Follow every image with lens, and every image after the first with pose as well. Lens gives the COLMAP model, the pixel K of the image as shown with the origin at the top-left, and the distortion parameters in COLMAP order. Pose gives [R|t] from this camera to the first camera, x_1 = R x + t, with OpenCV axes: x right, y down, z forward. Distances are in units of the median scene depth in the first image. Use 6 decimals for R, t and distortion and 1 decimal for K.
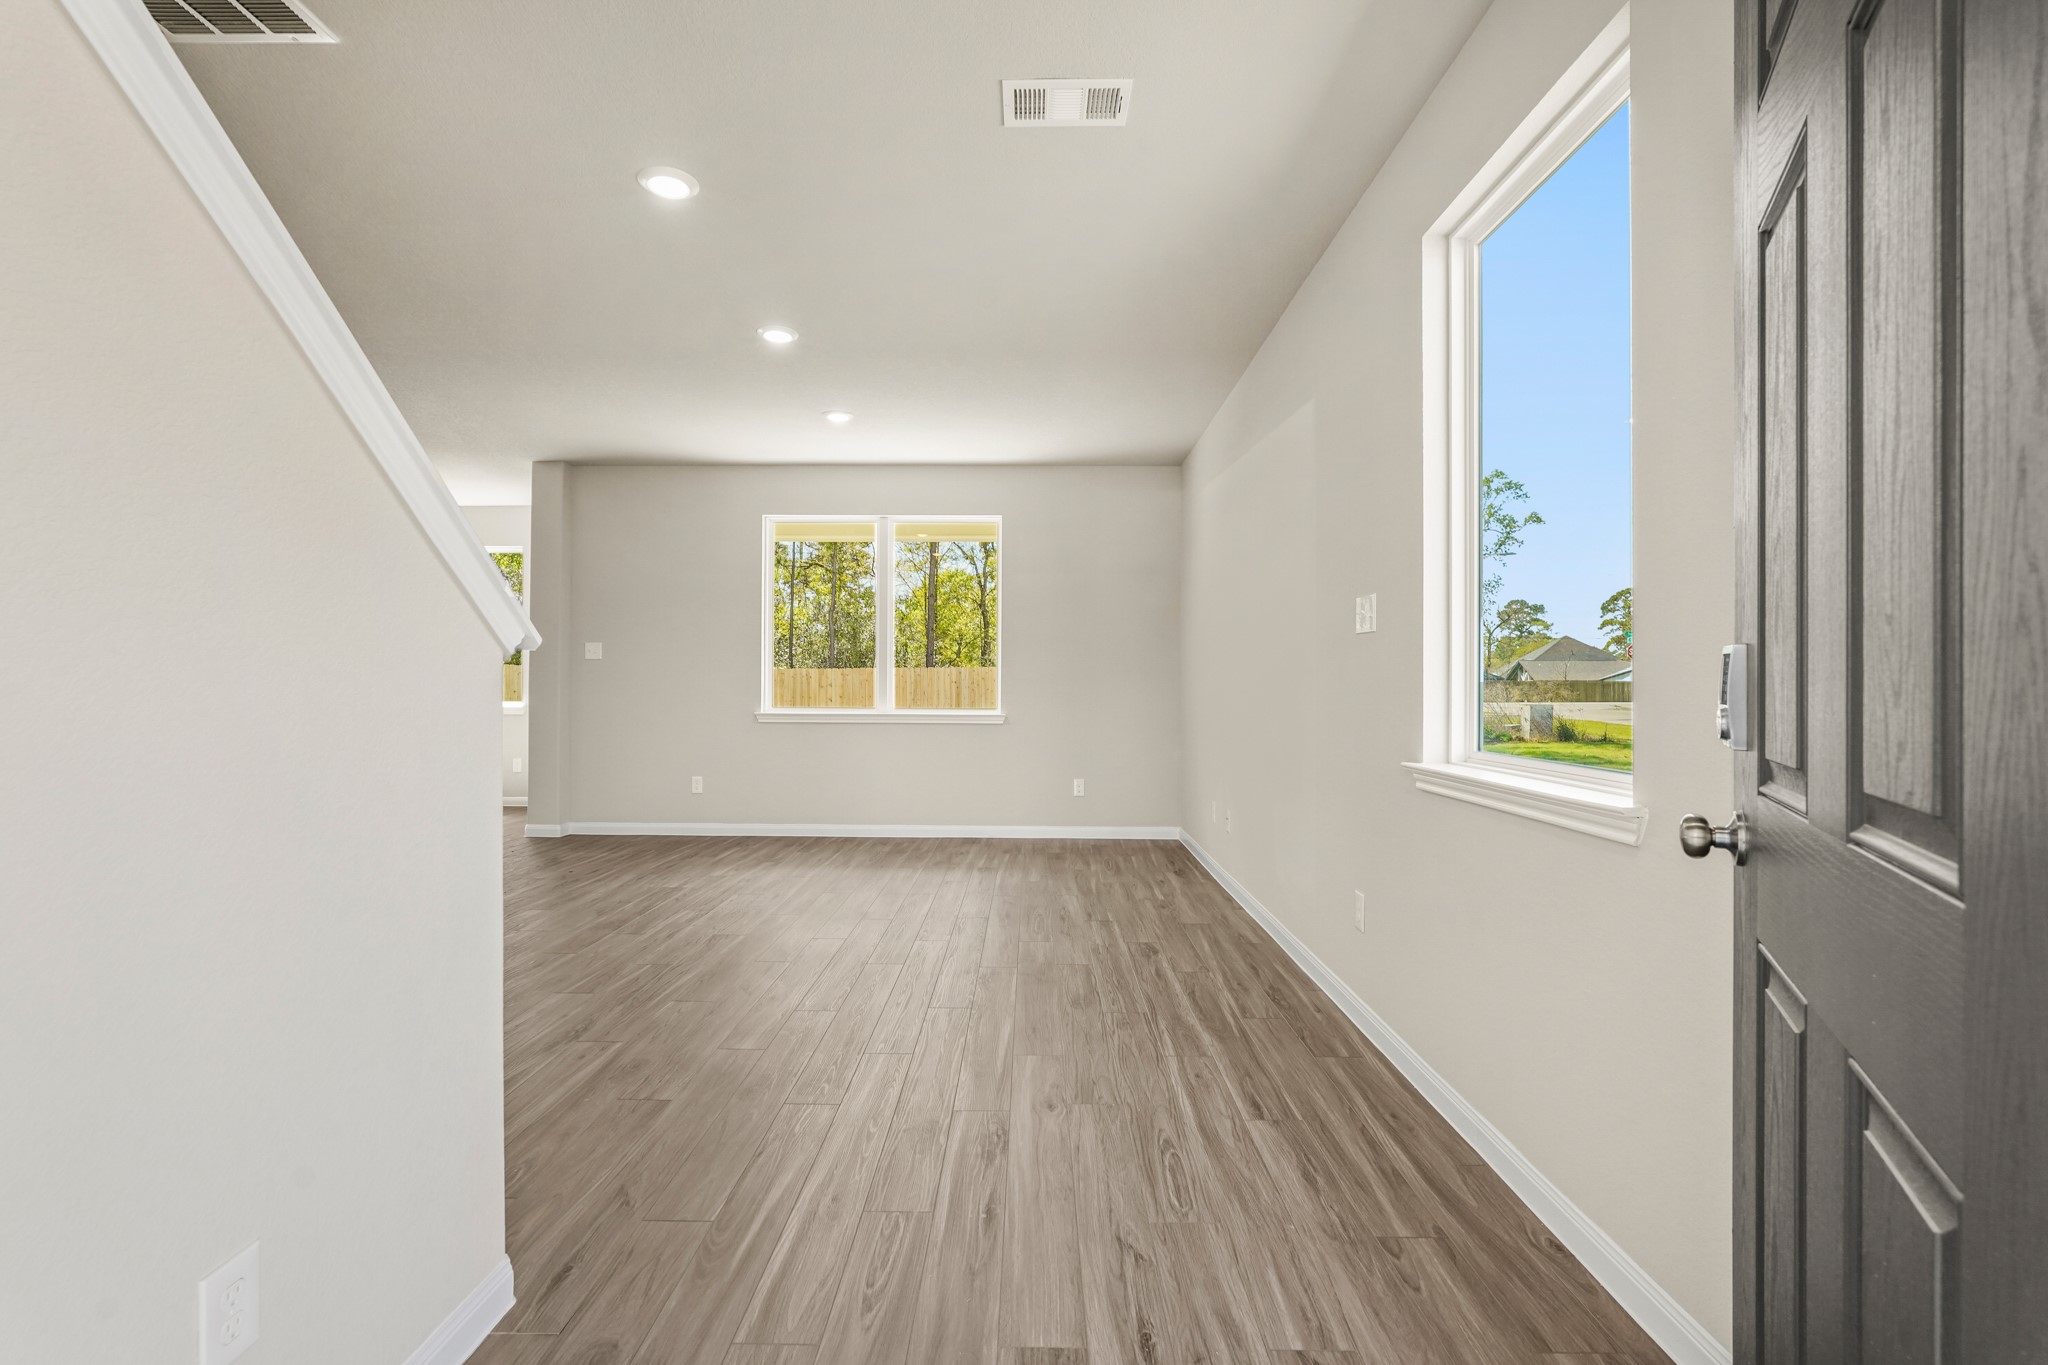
lens RADIAL K [[928.3, 0, 1020.2], [0, 928.3, 688.2], [0, 0, 1]] dist [-0.001024, 0.001477]
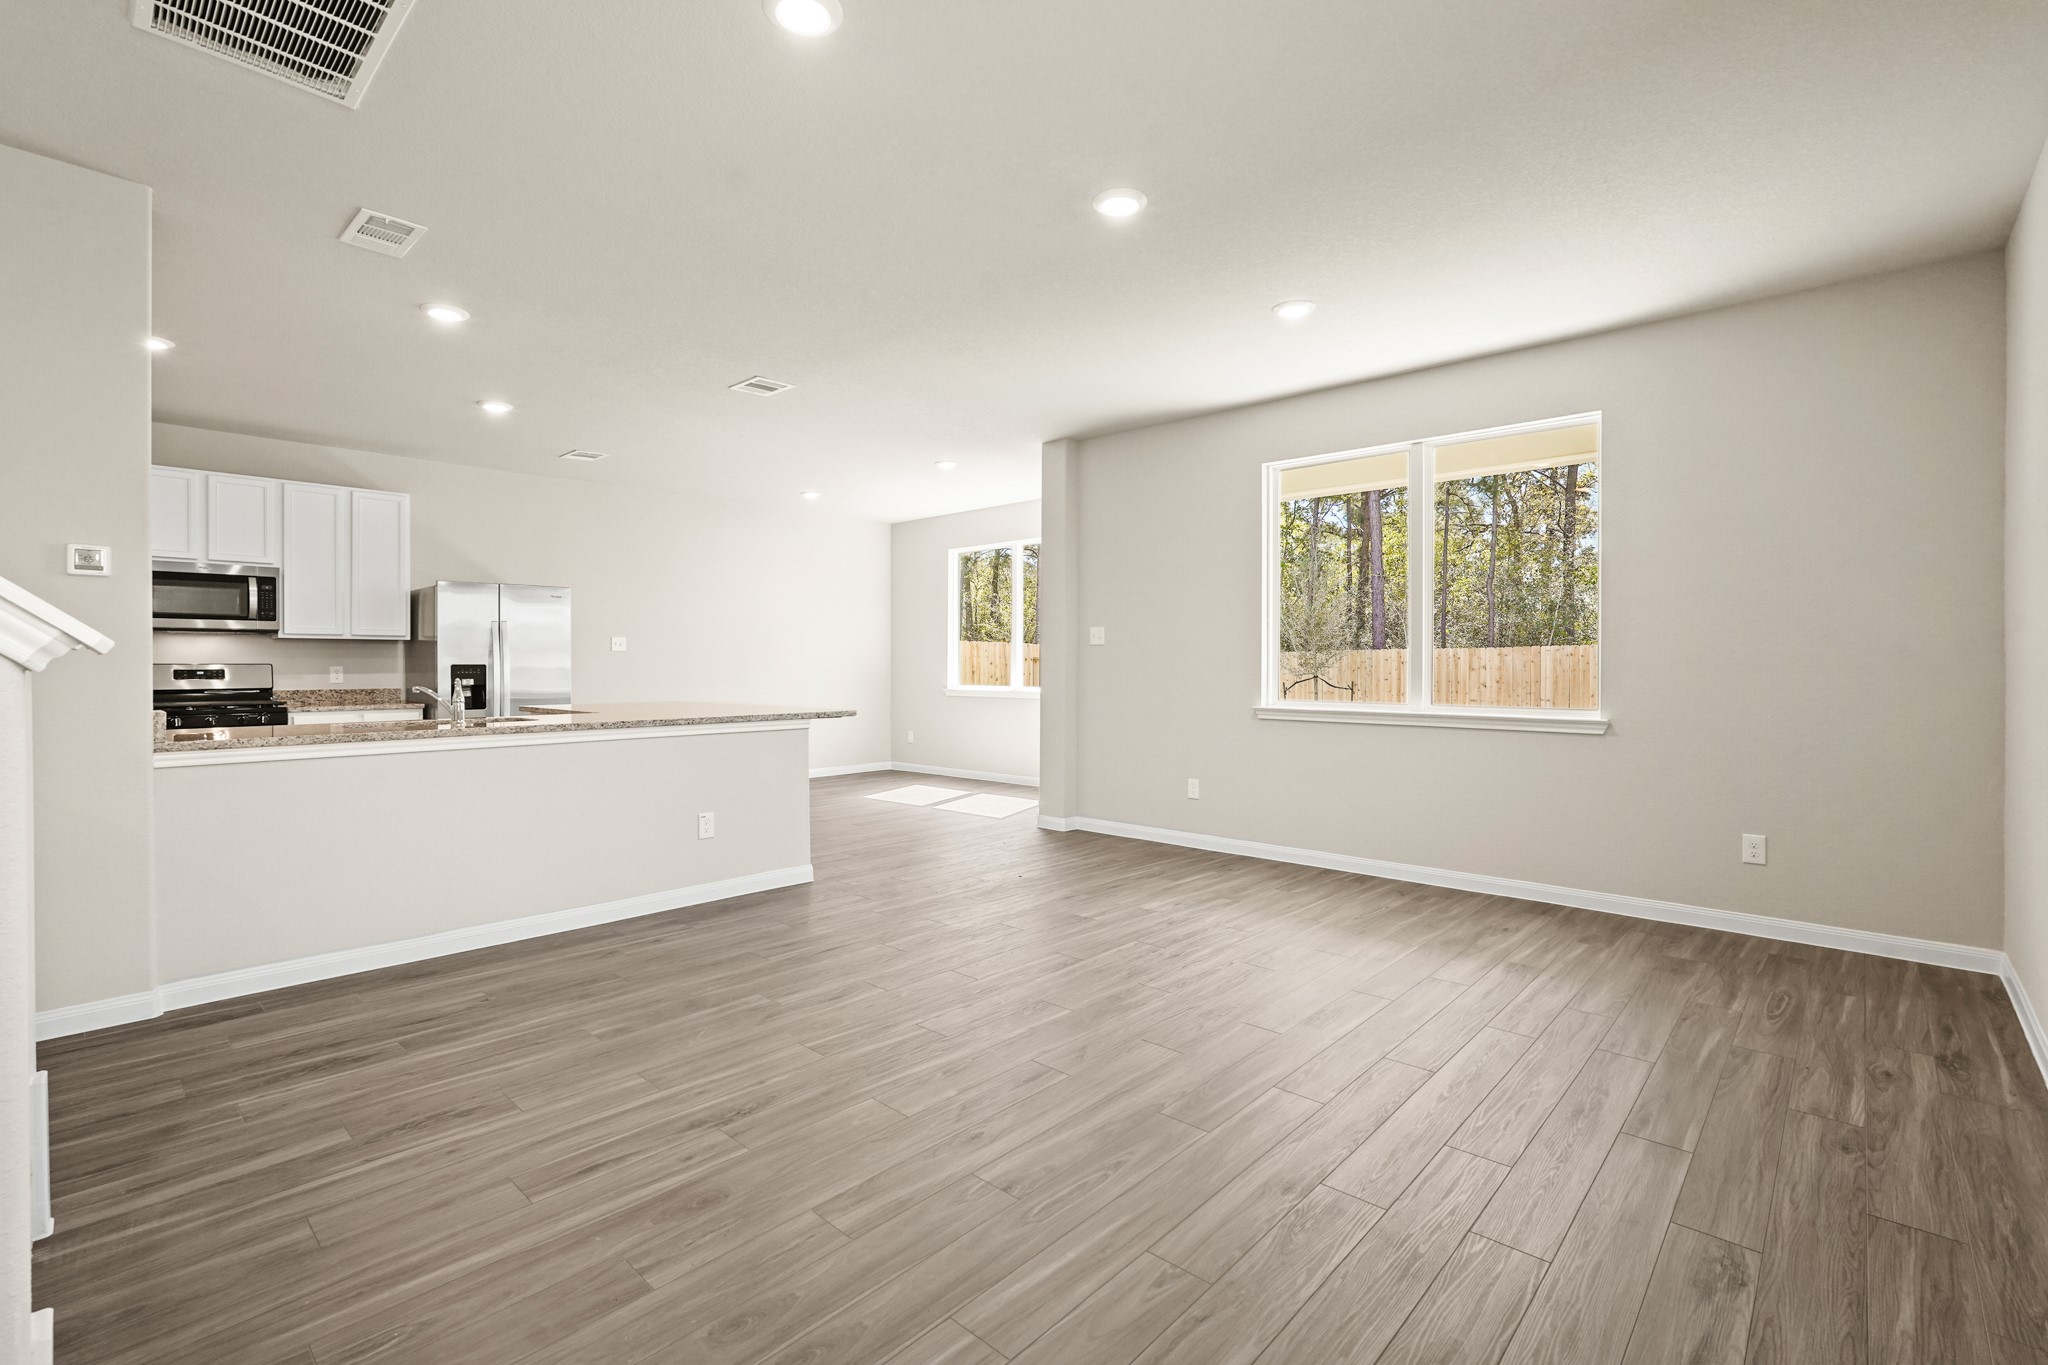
lens RADIAL K [[928.3, 0, 1024.8], [0, 928.3, 665.4], [0, 0, 1]] dist [-0.001024, 0.001477]
pose [[0.743980, -0.003715, -0.668192, 0.113759], [0.001550, 0.999991, -0.003835, -0.006894], [0.668200, 0.001817, 0.743979, 0.260399]]
